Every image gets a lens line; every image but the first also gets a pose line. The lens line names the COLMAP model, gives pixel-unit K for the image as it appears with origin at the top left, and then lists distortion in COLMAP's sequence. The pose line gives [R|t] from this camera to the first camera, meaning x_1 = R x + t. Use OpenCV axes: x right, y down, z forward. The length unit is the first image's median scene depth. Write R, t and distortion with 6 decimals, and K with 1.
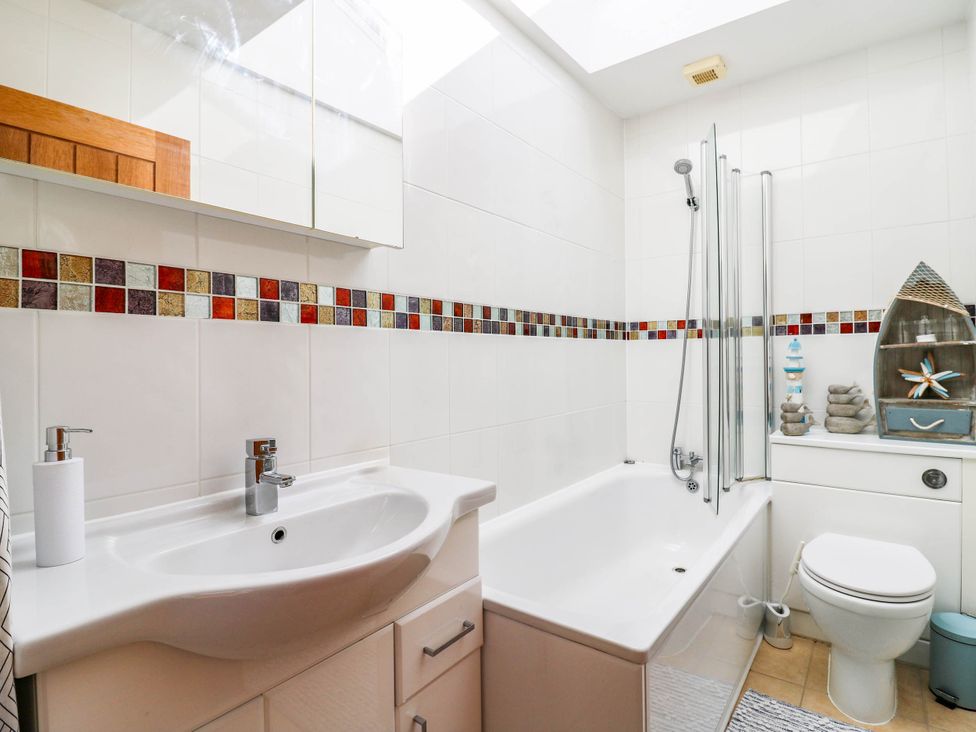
lens RADIAL K [[511.0, 0, 496.1], [0, 511.0, 354.7], [0, 0, 1]] dist [0.001056, -0.012486]
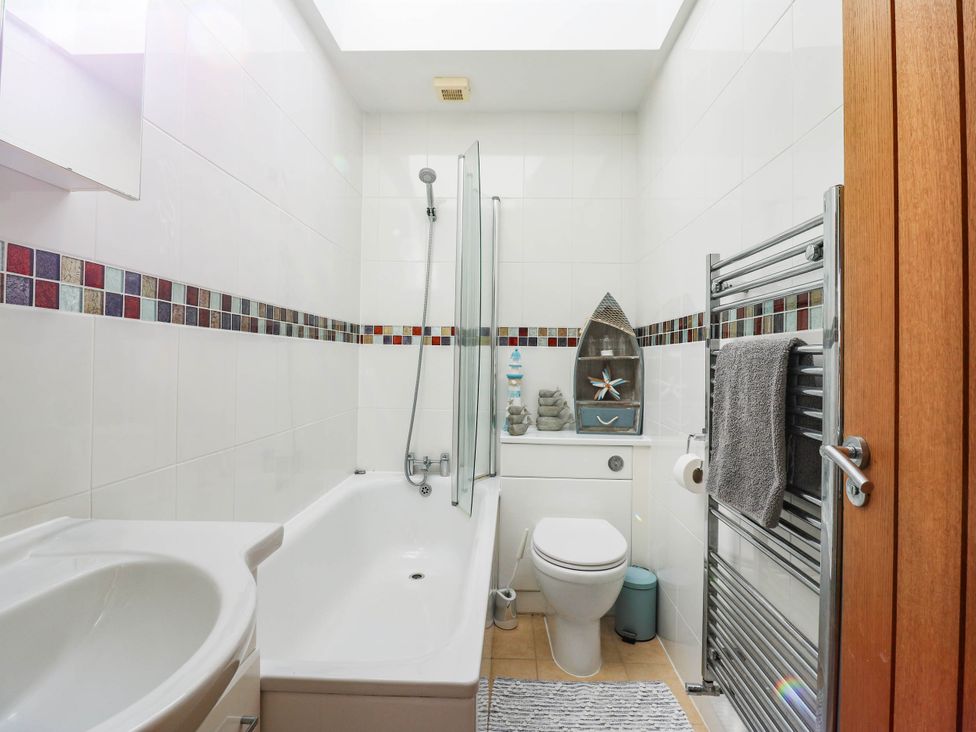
lens RADIAL K [[511.0, 0, 496.1], [0, 511.0, 354.7], [0, 0, 1]] dist [0.001056, -0.012486]
pose [[0.819650, 0.029752, 0.572092, -0.110706], [-0.026678, 0.999549, -0.013760, -0.002597], [-0.572244, -0.003984, 0.820074, 0.104228]]
